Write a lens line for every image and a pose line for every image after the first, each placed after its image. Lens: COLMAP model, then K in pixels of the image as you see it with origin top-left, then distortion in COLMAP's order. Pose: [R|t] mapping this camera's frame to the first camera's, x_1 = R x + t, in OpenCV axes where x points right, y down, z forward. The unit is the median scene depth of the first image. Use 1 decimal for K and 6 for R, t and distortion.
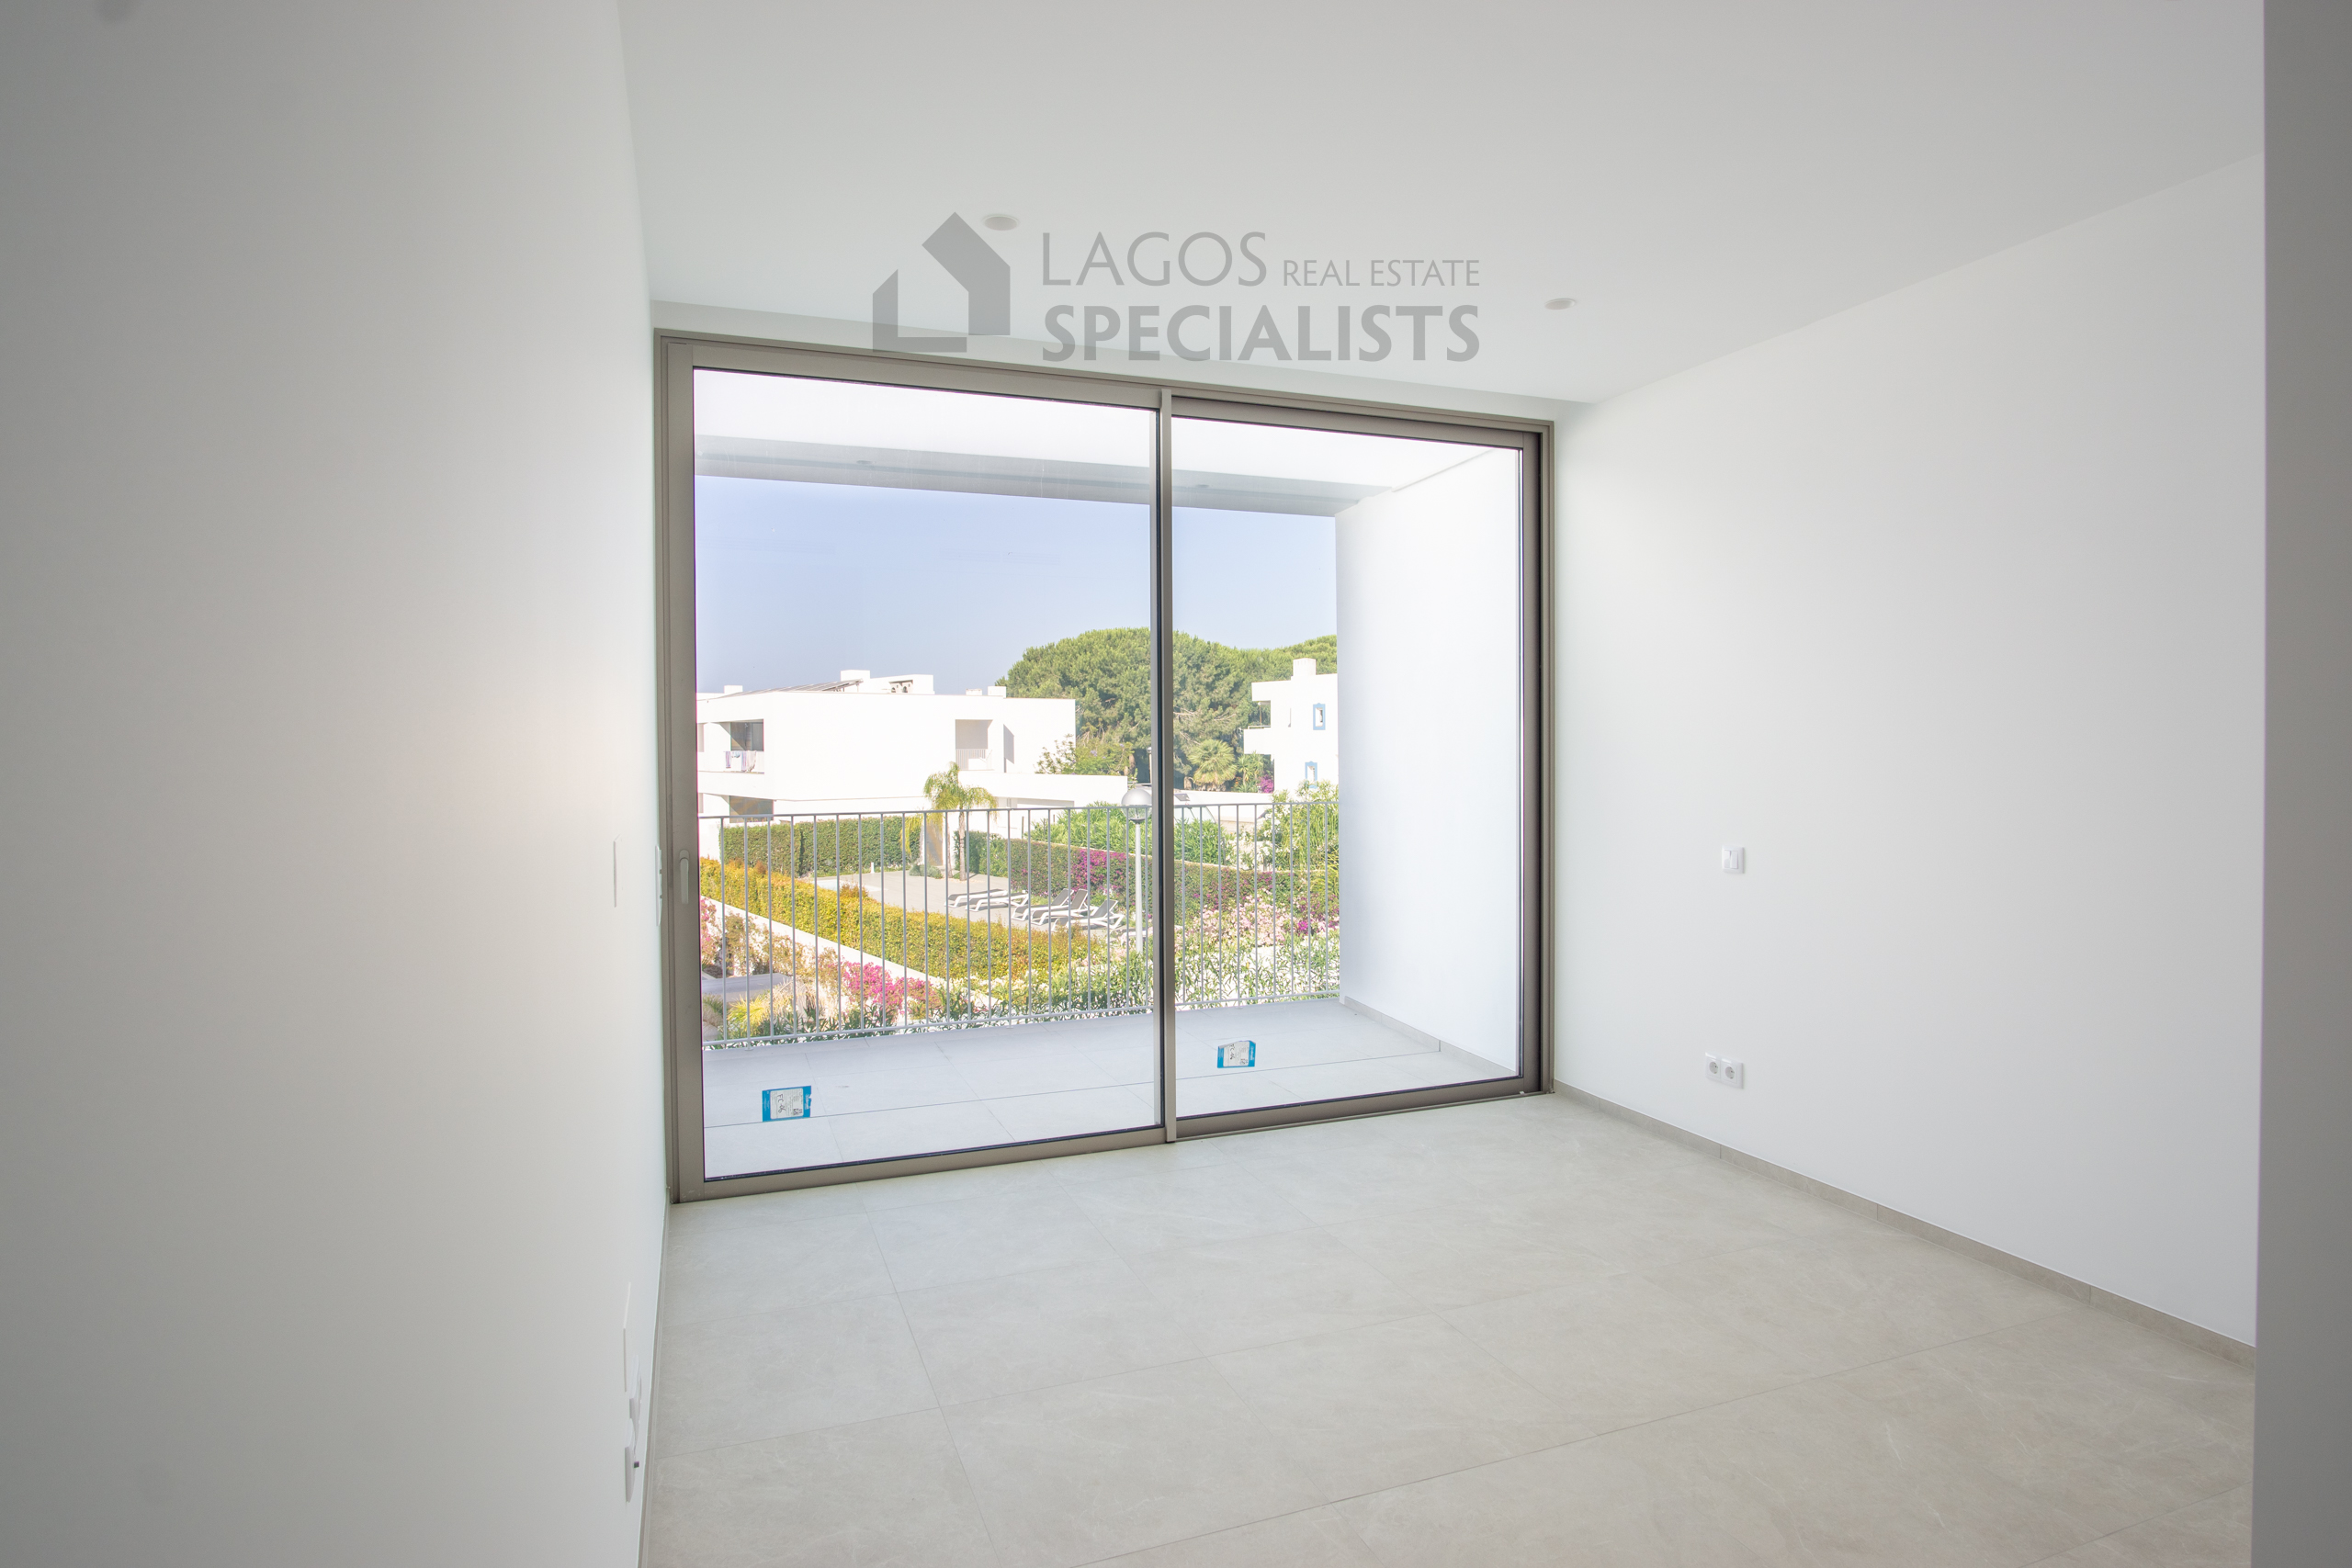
lens RADIAL K [[1284.6, 0, 1180.7], [0, 1284.6, 769.9], [0, 0, 1]] dist [-0.006605, -0.000093]
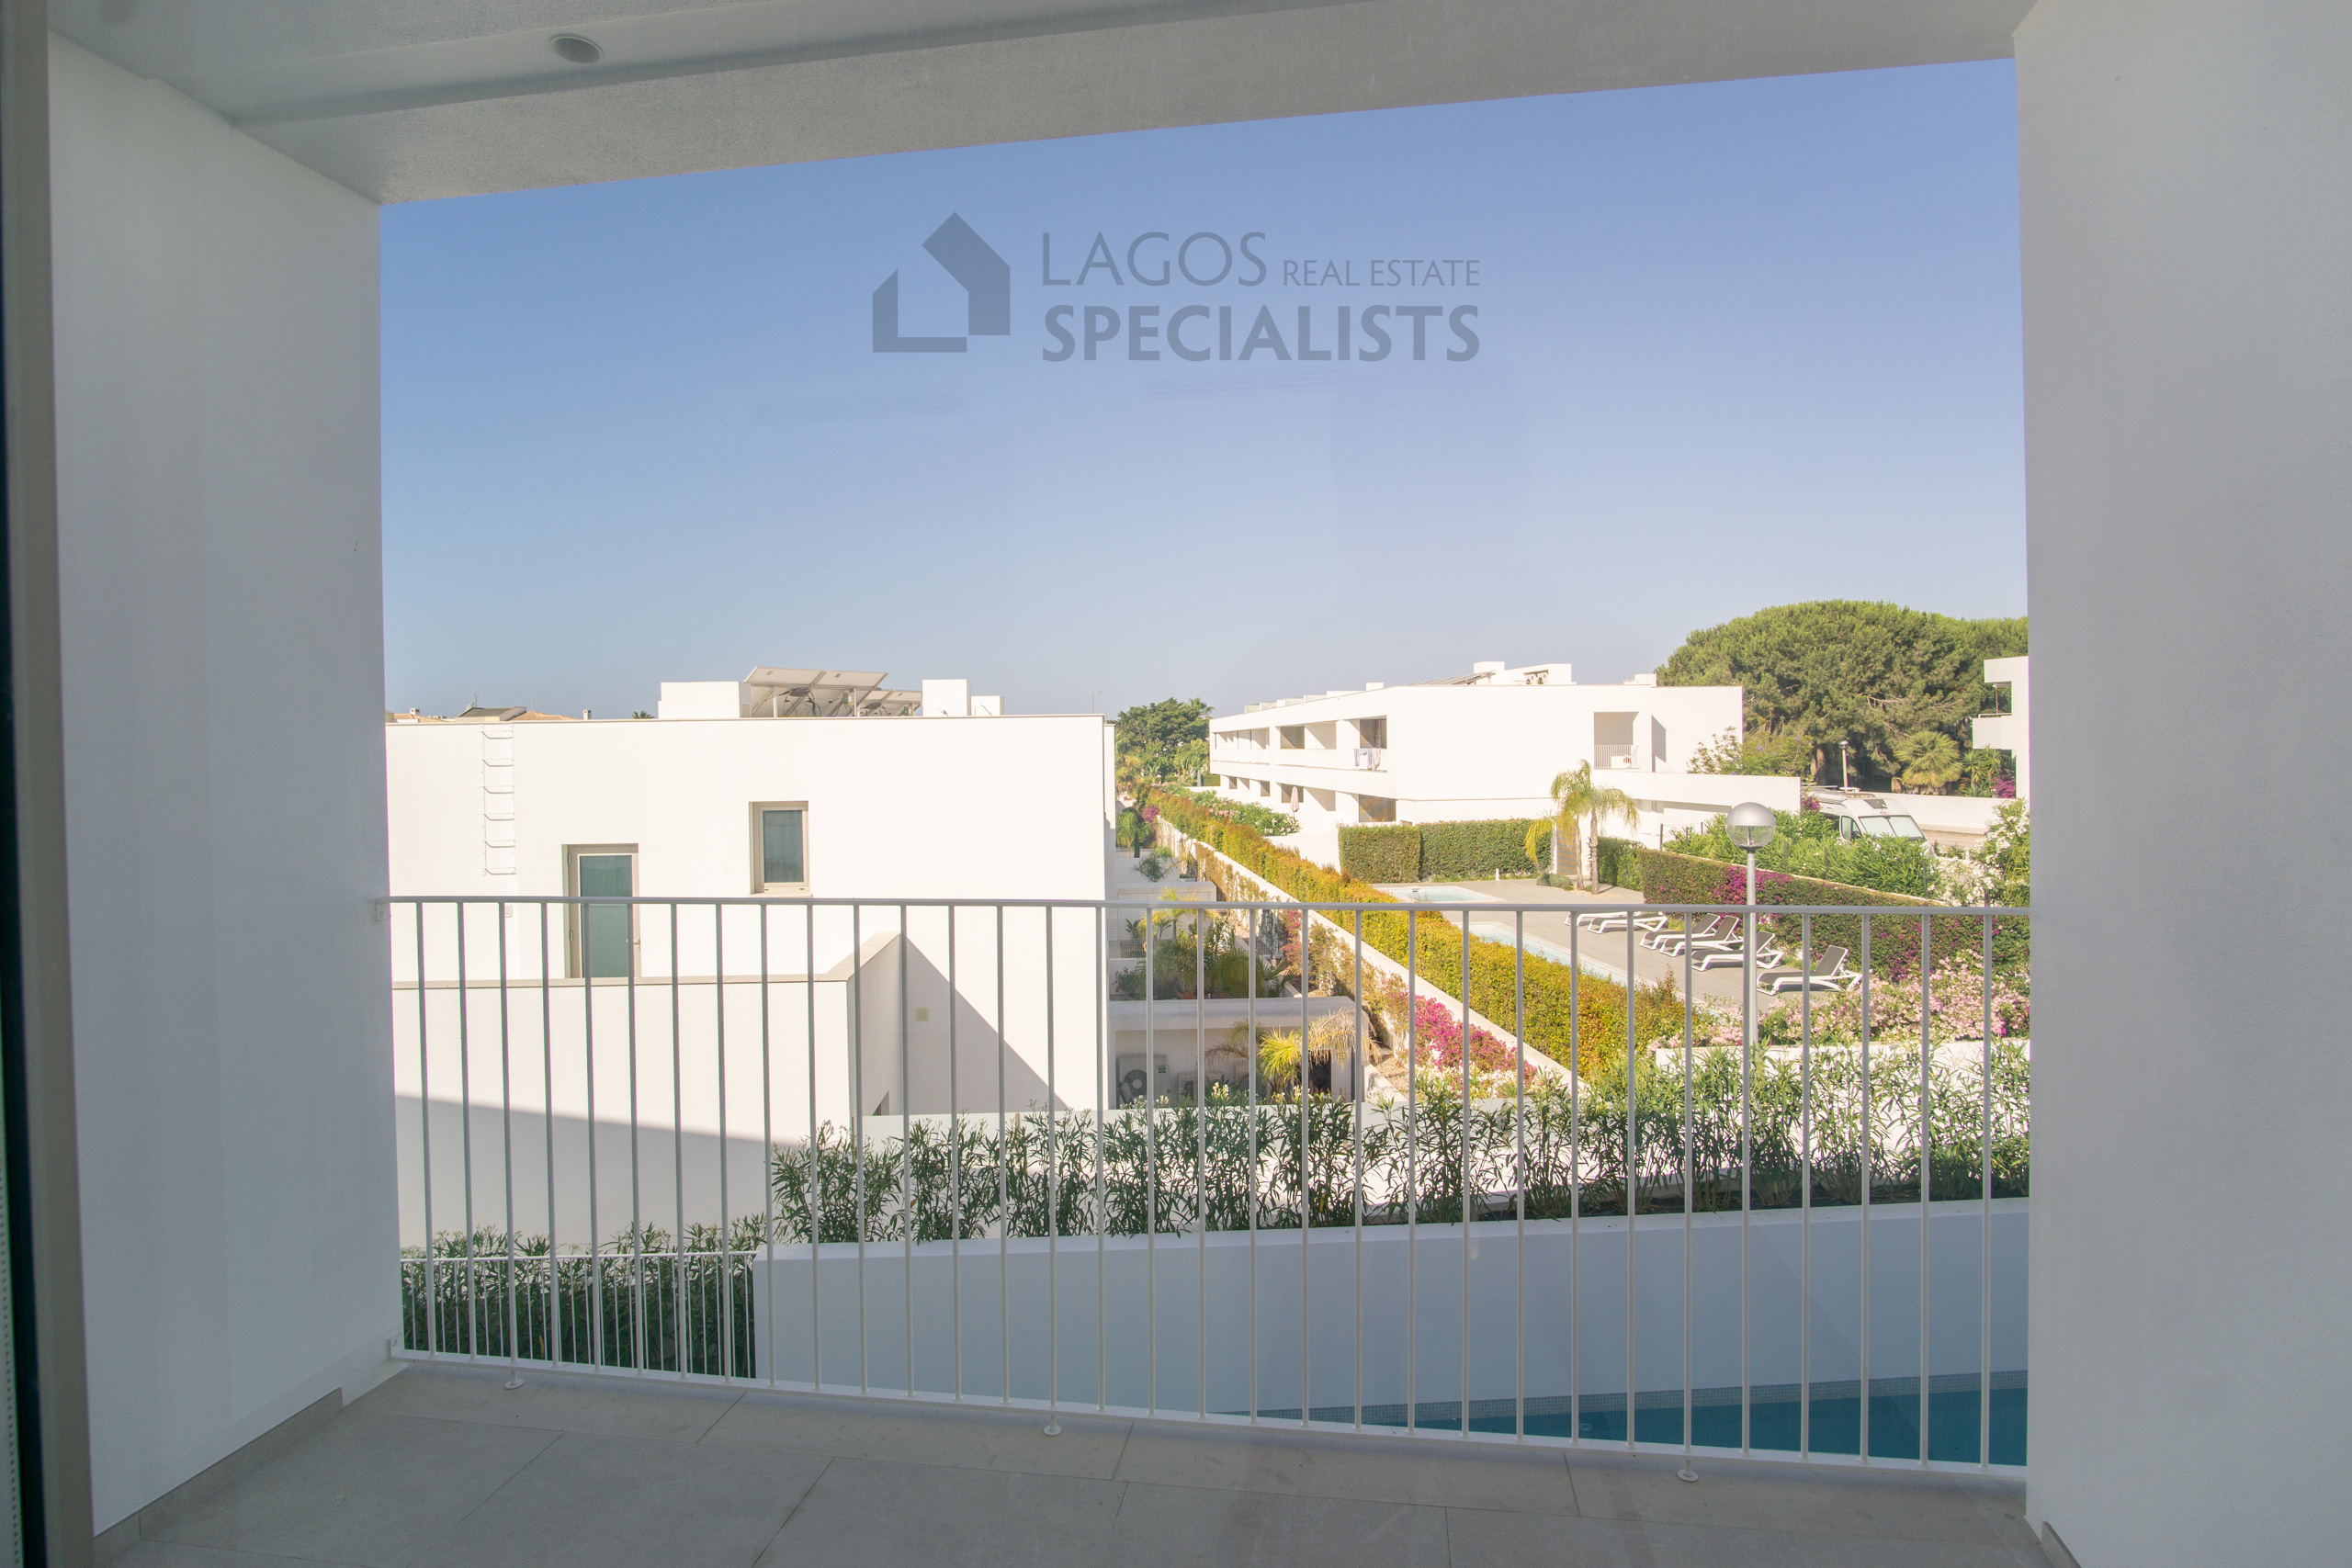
lens RADIAL K [[1274.5, 0, 1170.8], [0, 1274.5, 773.5], [0, 0, 1]] dist [-0.024184, 0.000318]
pose [[0.865983, 0.004257, -0.500055, 0.011823], [-0.001376, 0.999980, 0.006131, -0.001476], [0.500072, -0.004622, 0.865972, 0.079010]]
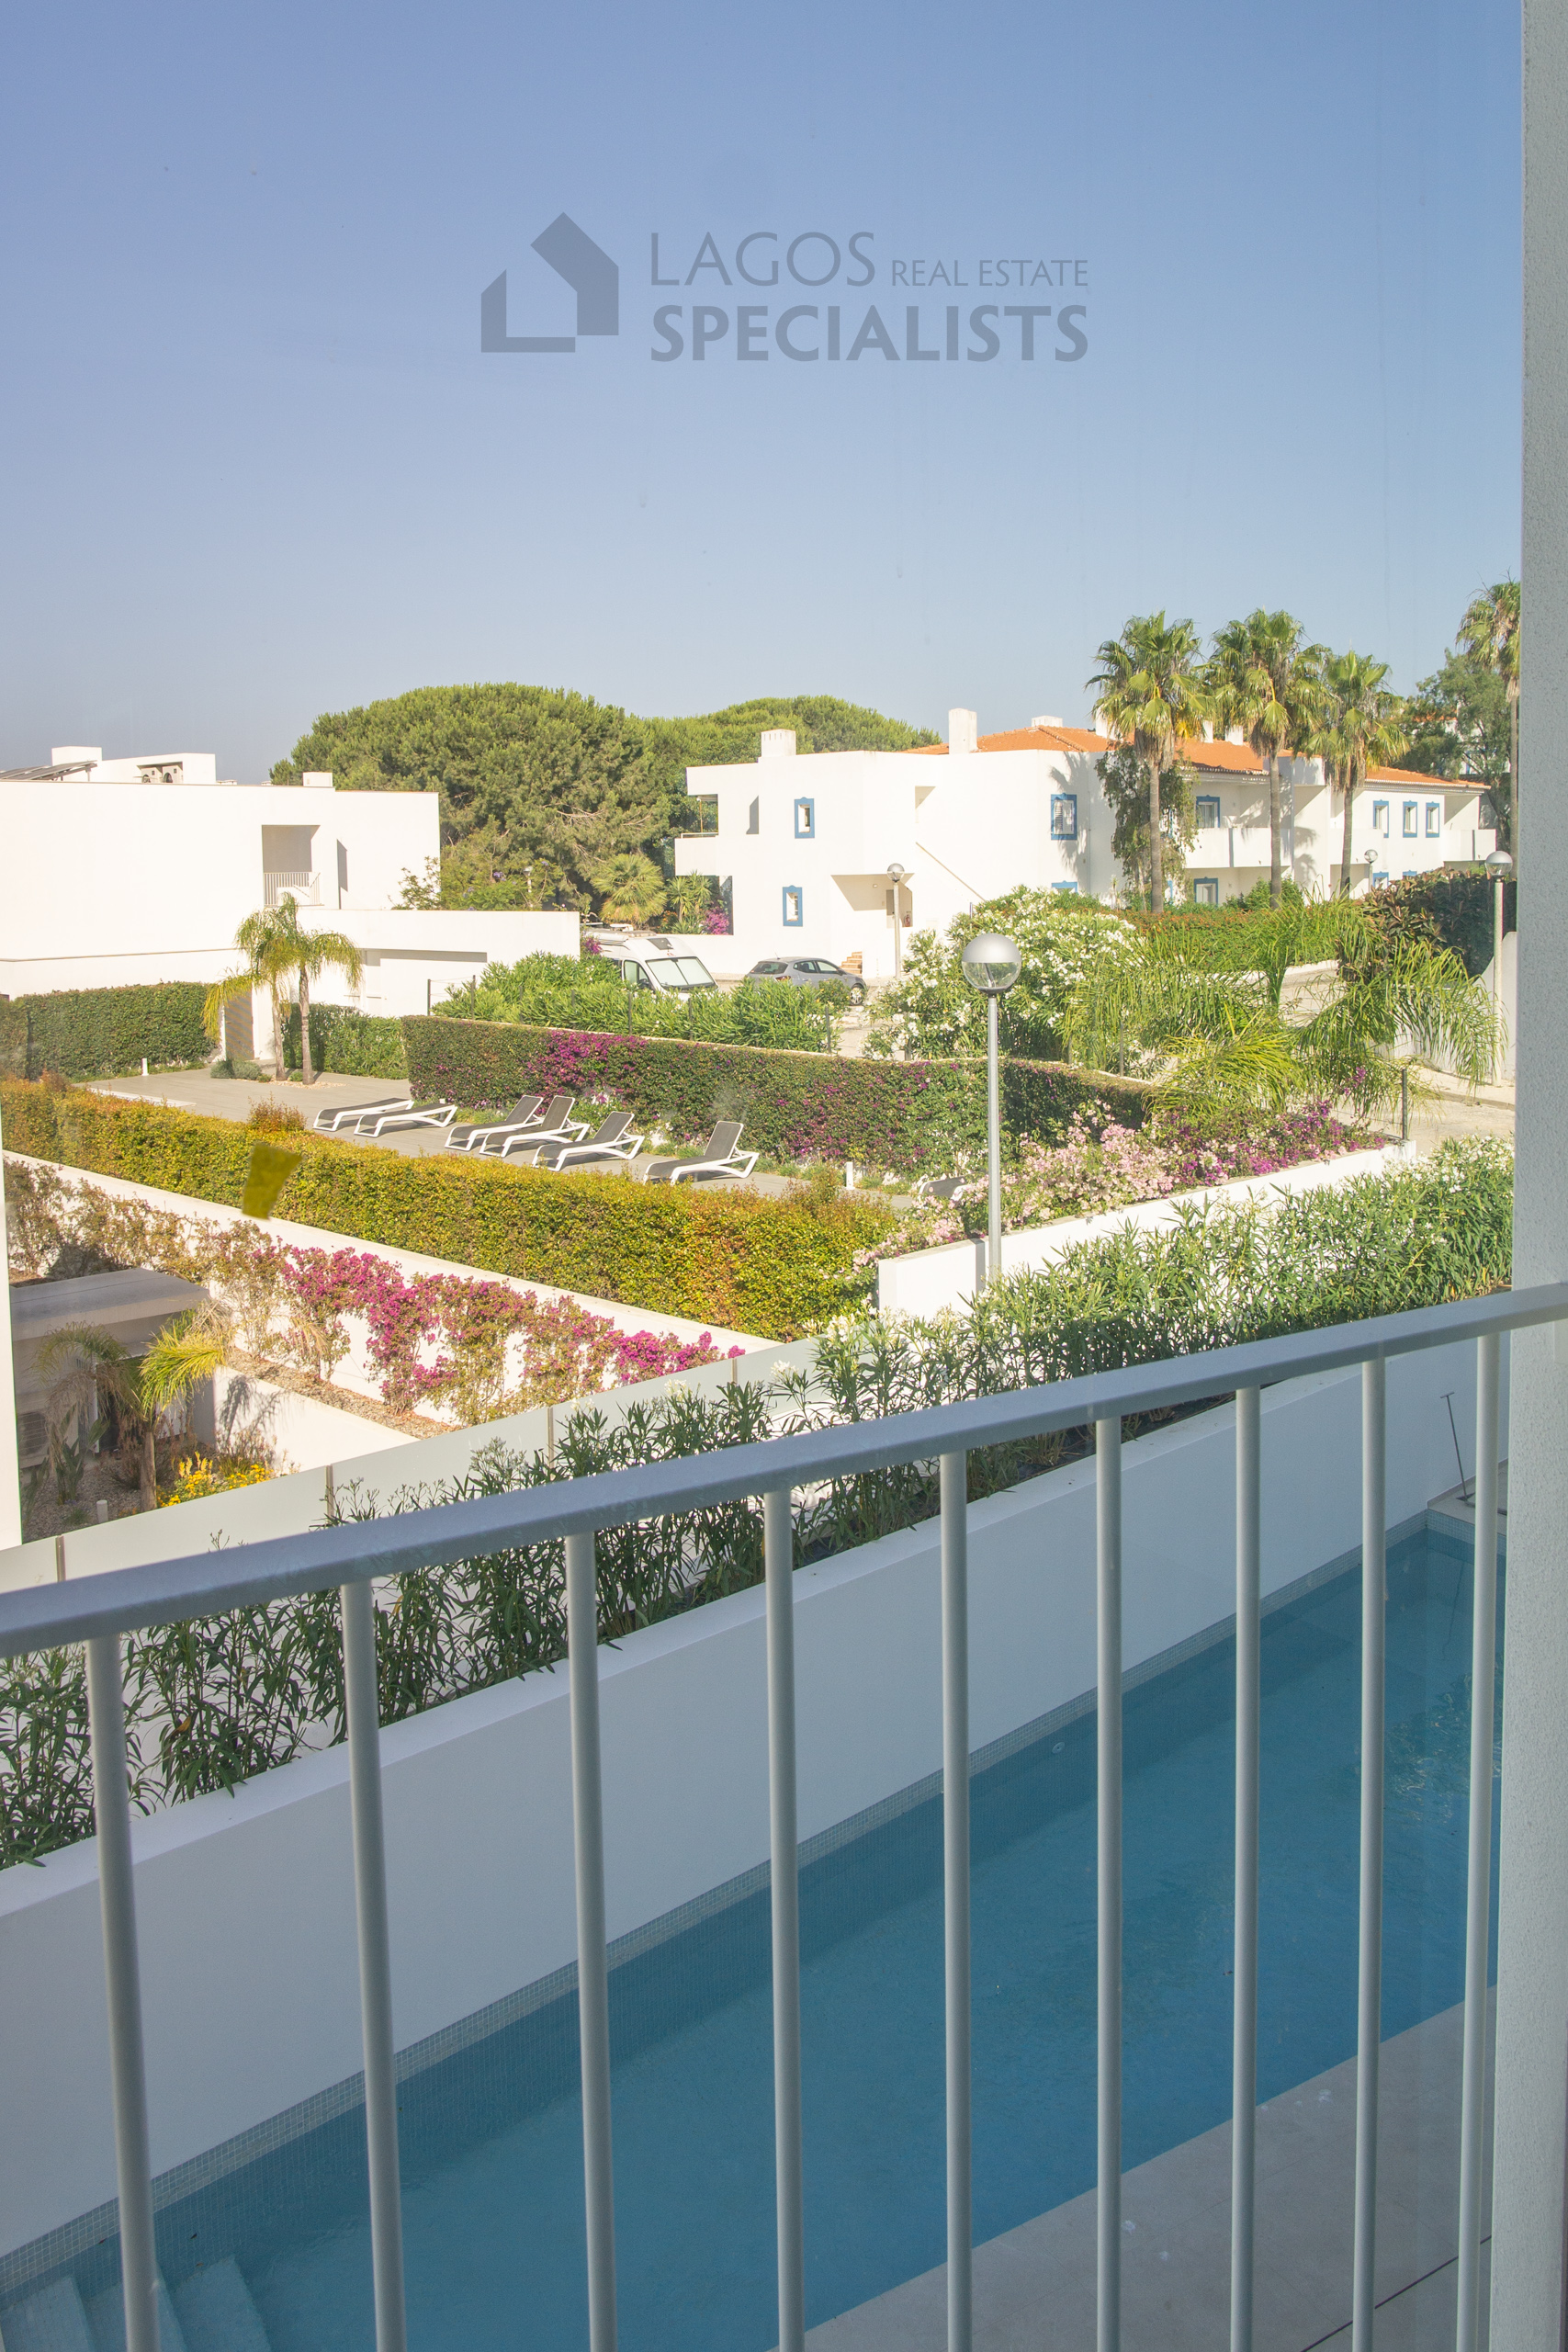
lens RADIAL K [[1816.7, 0, 783.3], [0, 1816.7, 1026.0], [0, 0, 1]] dist [-0.034702, -0.000066]
pose [[0.983383, -0.025621, 0.179724, -0.082342], [0.013138, 0.997439, 0.070307, -0.000436], [-0.181065, -0.066778, 0.981201, 0.081320]]
